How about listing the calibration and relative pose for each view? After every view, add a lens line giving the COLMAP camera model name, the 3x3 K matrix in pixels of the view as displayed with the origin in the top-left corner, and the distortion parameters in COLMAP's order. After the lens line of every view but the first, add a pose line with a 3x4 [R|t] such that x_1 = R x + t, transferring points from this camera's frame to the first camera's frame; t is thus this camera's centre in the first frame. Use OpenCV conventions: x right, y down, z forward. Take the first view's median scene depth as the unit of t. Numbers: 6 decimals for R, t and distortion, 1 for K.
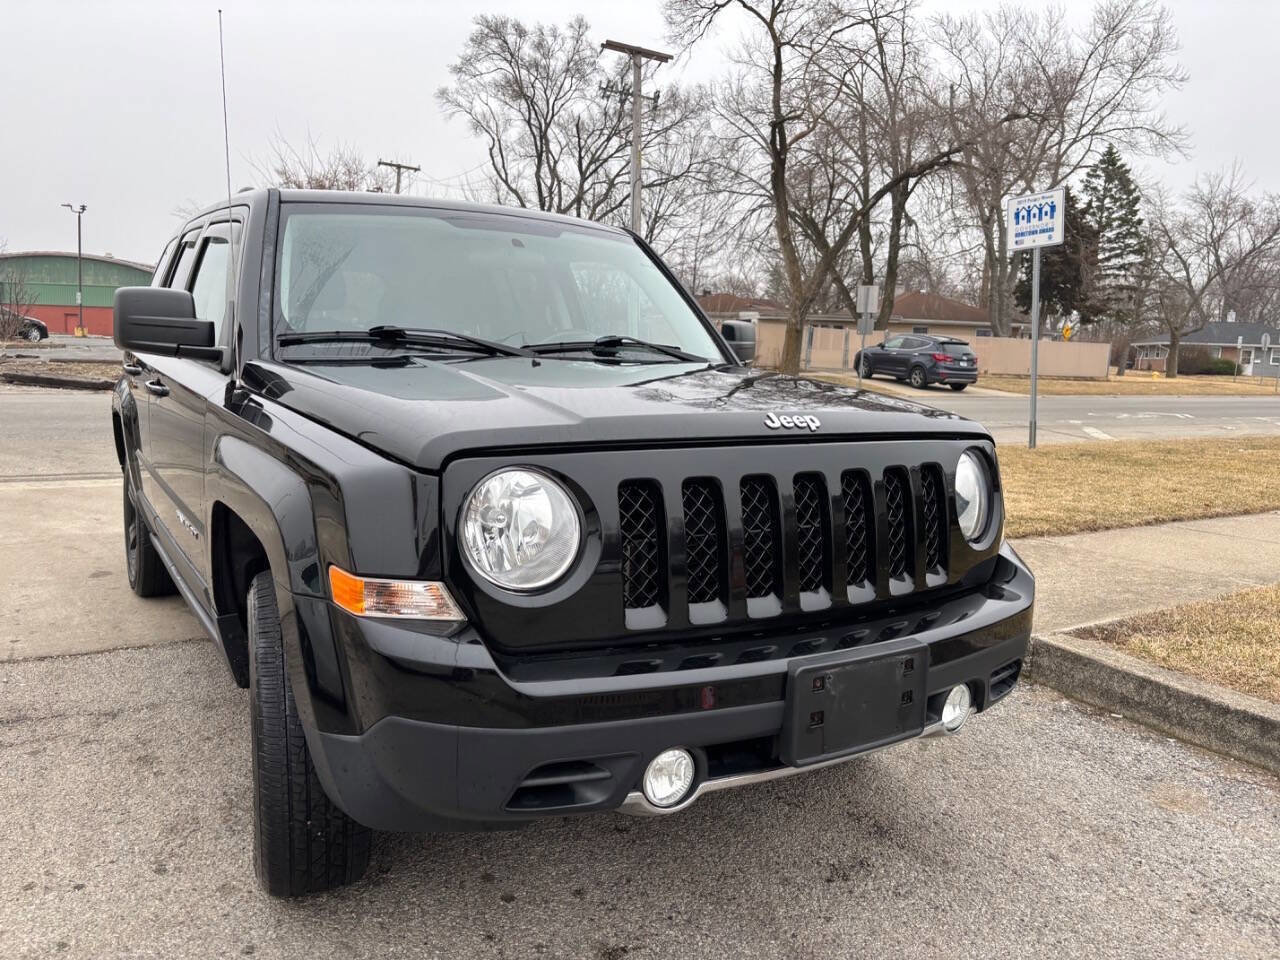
lens RADIAL K [[968.5, 0, 640.0], [0, 968.5, 480.0], [0, 0, 1]] dist [0.039111, -0.035264]
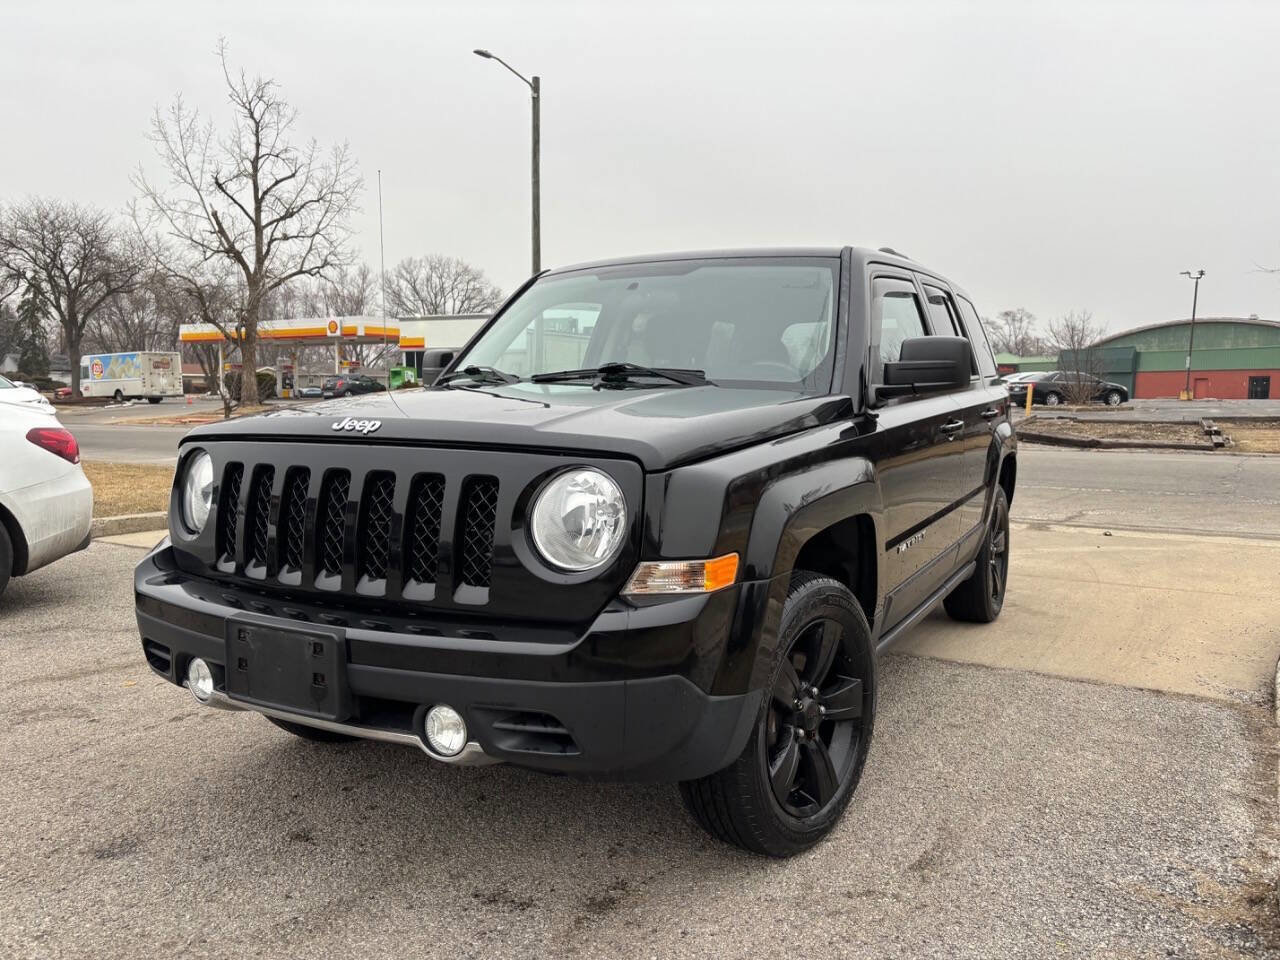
lens RADIAL K [[972.1, 0, 637.8], [0, 972.1, 475.1], [0, 0, 1]] dist [0.017772, -0.006152]
pose [[0.484513, 0.043132, -0.873720, 0.064266], [-0.104745, 0.994458, -0.008993, -0.001305], [0.868490, 0.095875, 0.486346, 0.035501]]
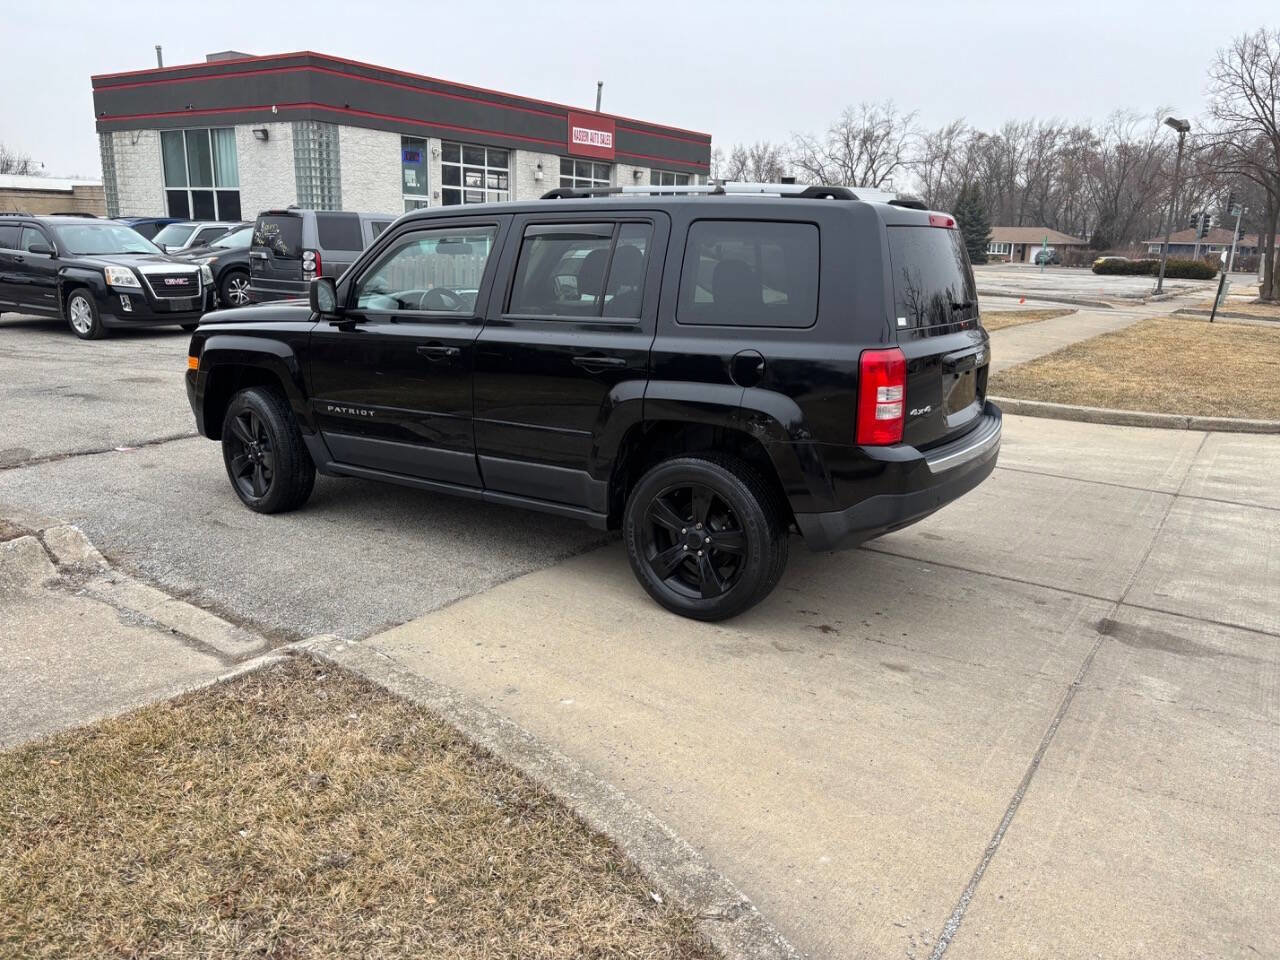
lens RADIAL K [[972.1, 0, 637.8], [0, 972.1, 475.1], [0, 0, 1]] dist [0.017772, -0.006152]
pose [[-0.896185, 0.043398, -0.441553, 0.028239], [-0.118429, 0.935698, 0.332331, -0.036434], [0.427583, 0.350123, -0.833419, 0.214075]]
